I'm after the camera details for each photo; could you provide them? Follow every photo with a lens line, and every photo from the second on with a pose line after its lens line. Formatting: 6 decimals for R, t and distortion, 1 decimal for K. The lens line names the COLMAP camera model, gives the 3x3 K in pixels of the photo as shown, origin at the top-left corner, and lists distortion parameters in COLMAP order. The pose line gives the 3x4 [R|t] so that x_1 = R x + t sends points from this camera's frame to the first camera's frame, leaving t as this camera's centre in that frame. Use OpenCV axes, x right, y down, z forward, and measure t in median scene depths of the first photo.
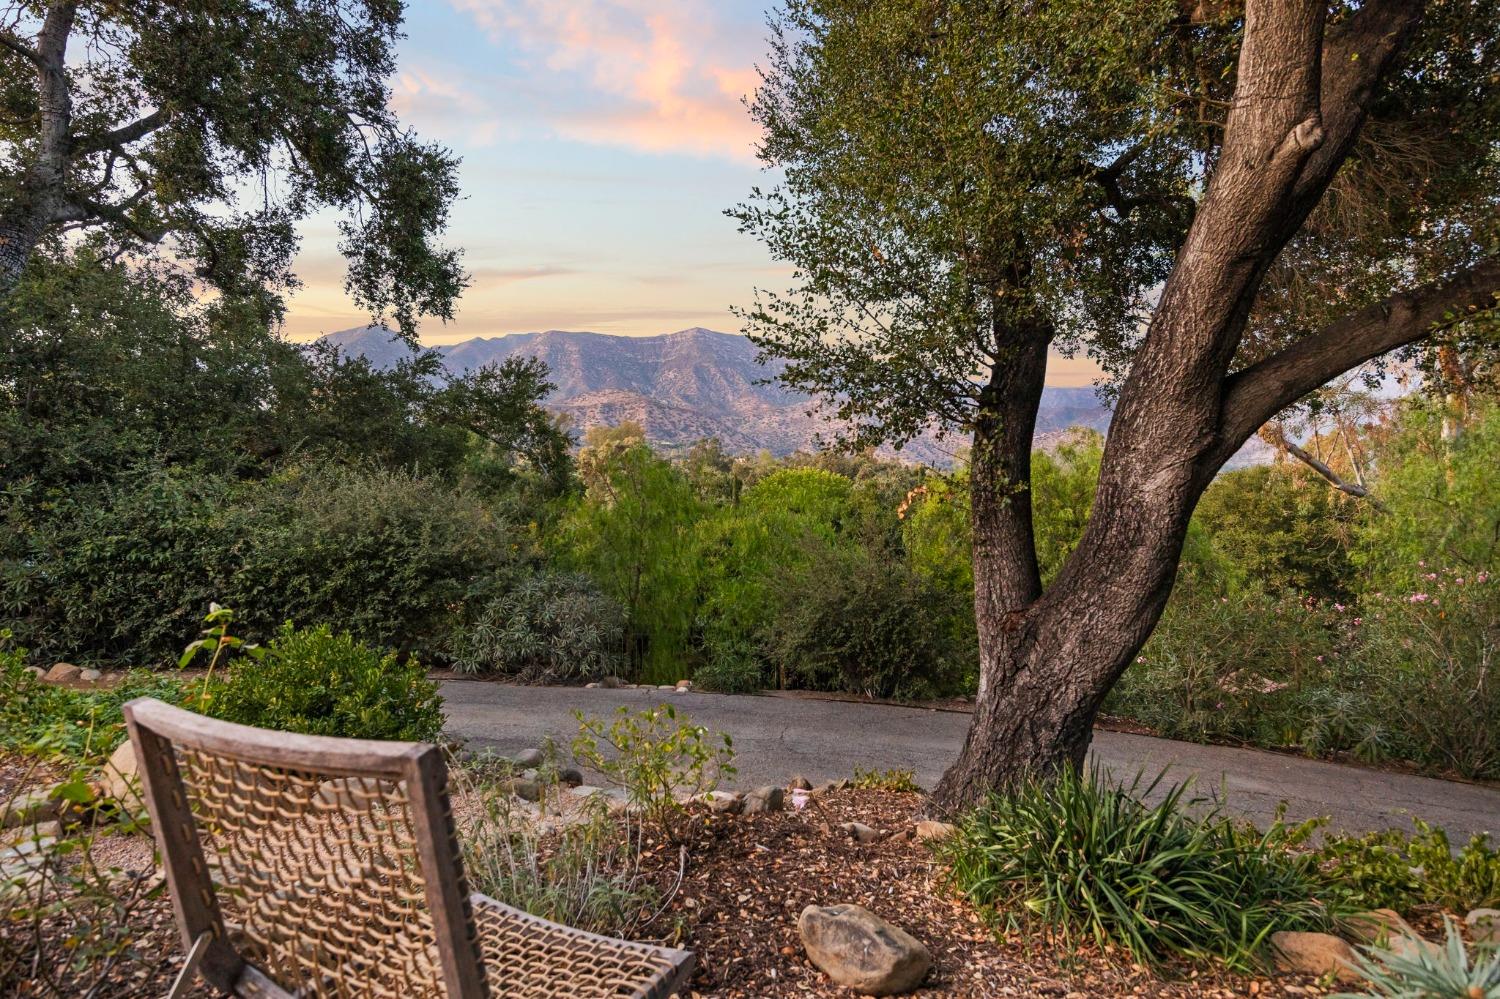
lens RADIAL K [[775.7, 0, 750.0], [0, 775.7, 499.5], [0, 0, 1]] dist [0.001417, -0.000424]
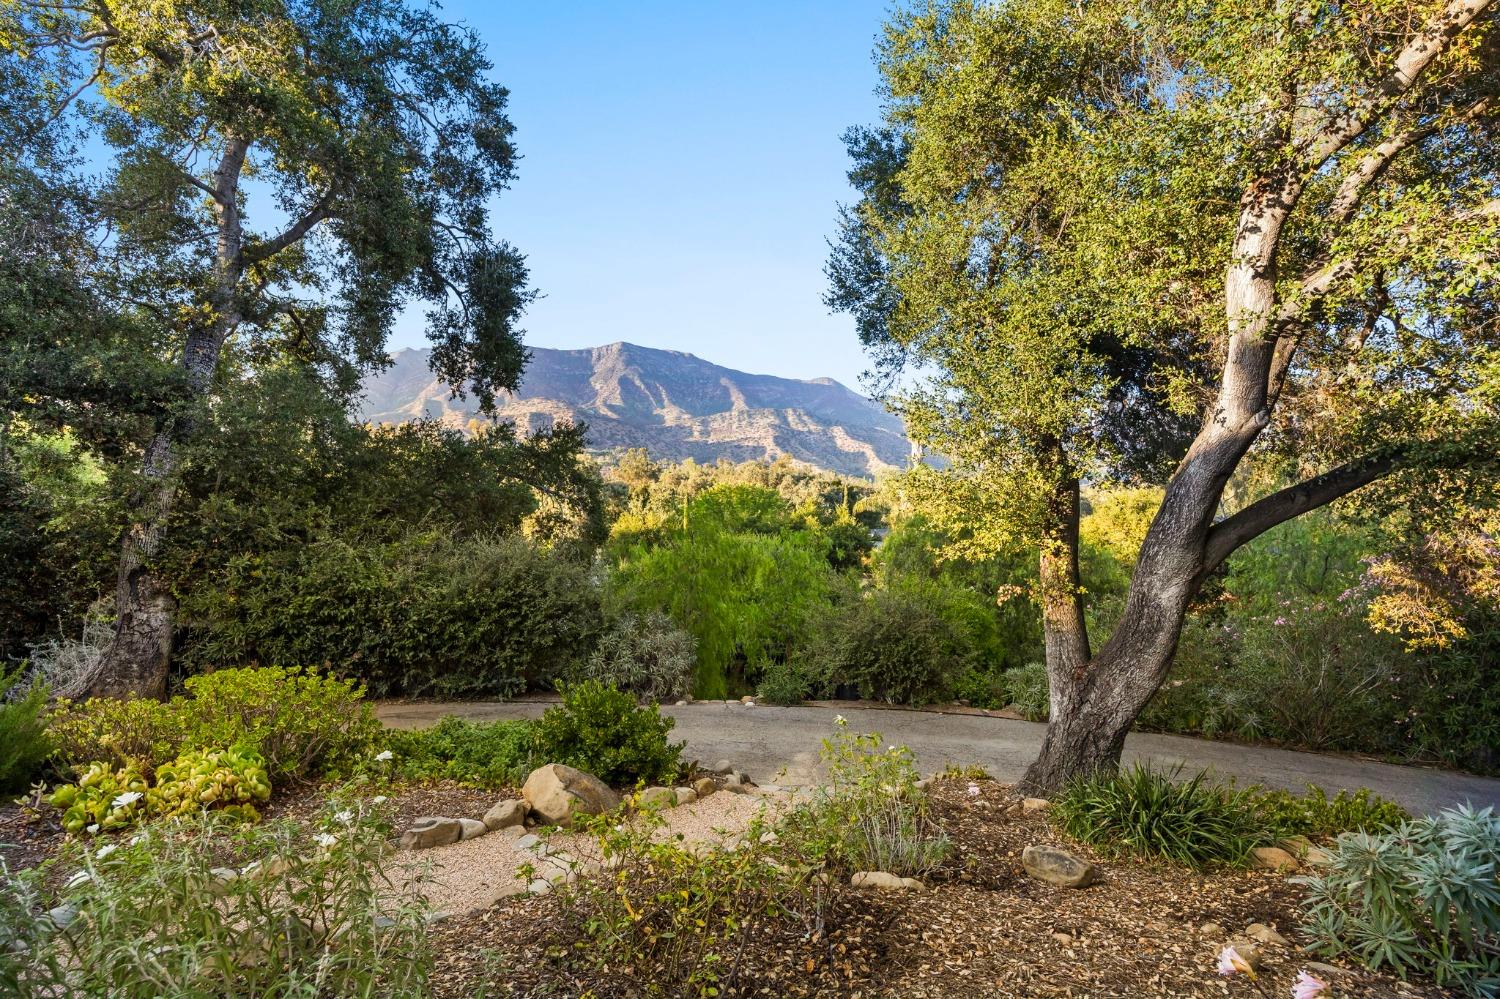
lens RADIAL K [[722.5, 0, 748.9], [0, 722.5, 501.9], [0, 0, 1]] dist [-0.001245, 0.000085]
pose [[0.994485, -0.003245, 0.104827, -0.237805], [0.003499, 0.999991, -0.002236, -0.094664], [-0.104819, 0.002590, 0.994488, -0.205174]]
